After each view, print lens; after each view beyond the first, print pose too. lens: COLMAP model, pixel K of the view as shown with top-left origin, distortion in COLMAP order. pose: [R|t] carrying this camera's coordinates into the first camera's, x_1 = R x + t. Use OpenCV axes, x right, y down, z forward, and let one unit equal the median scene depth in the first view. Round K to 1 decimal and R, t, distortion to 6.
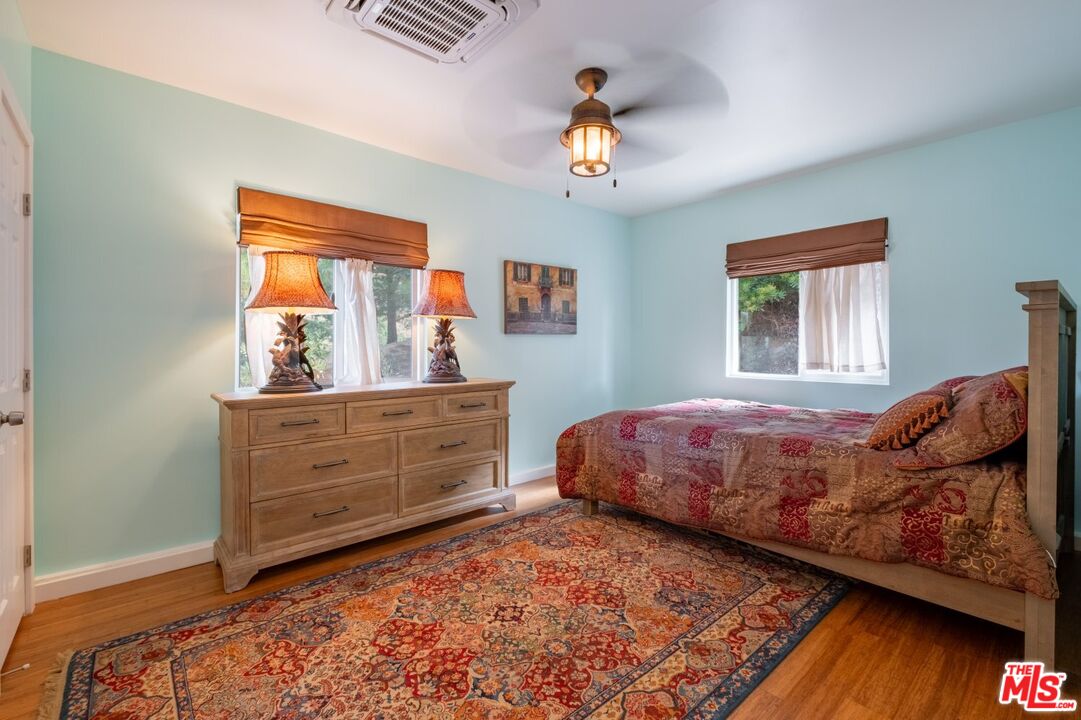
lens RADIAL K [[472.8, 0, 540.8], [0, 472.8, 349.7], [0, 0, 1]] dist [-0.001431, -0.001112]
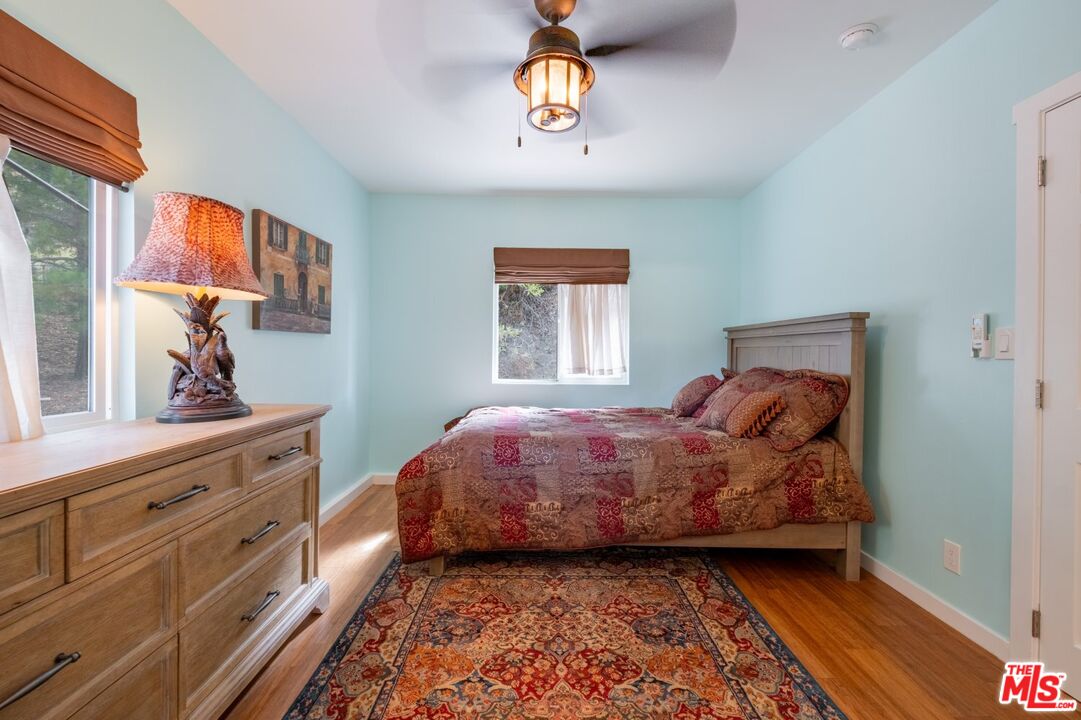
lens RADIAL K [[470.1, 0, 538.9], [0, 470.1, 355.4], [0, 0, 1]] dist [0.002270, -0.000630]
pose [[0.648855, 0.002620, 0.760907, -0.491001], [-0.005511, 0.999984, 0.001256, -0.003335], [-0.760892, -0.005008, 0.648859, 0.523362]]
